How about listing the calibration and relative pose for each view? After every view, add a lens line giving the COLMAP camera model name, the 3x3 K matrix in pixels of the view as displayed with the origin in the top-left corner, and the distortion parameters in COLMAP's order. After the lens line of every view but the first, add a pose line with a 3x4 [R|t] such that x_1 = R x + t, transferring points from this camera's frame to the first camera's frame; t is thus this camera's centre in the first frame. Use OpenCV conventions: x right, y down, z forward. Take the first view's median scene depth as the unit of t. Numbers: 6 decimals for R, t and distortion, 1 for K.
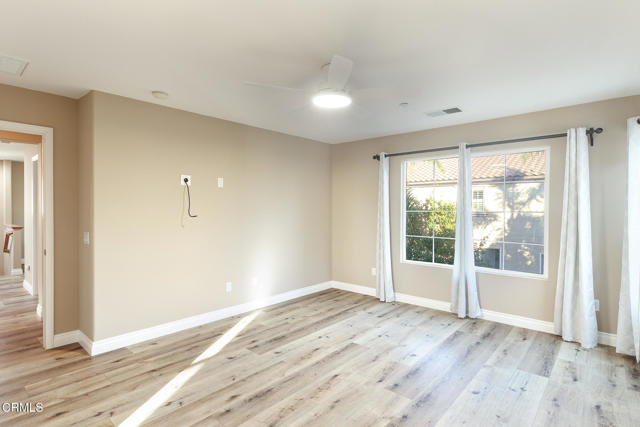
lens RADIAL K [[327.2, 0, 316.2], [0, 327.2, 212.5], [0, 0, 1]] dist [0.004002, -0.000653]
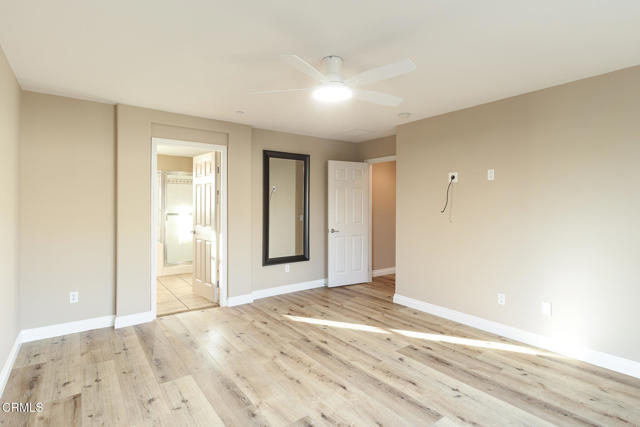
lens RADIAL K [[327.2, 0, 337.3], [0, 327.2, 206.3], [0, 0, 1]] dist [0.004002, -0.000653]
pose [[-0.167727, 0.004977, -0.985821, 0.793316], [-0.012539, 0.999896, 0.007181, -0.011314], [0.985754, 0.013566, -0.167647, 0.929622]]
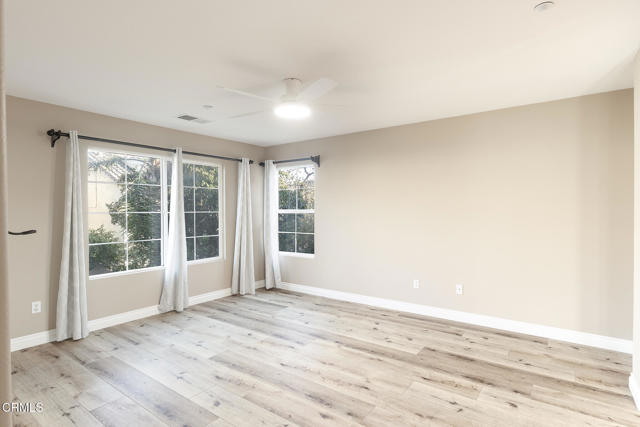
lens RADIAL K [[327.2, 0, 331.8], [0, 327.2, 206.6], [0, 0, 1]] dist [0.004002, -0.000653]
pose [[-0.107771, 0.007883, 0.994145, -0.844810], [0.015110, 0.999866, -0.006290, -0.006640], [-0.994061, 0.014344, -0.107875, 0.781057]]
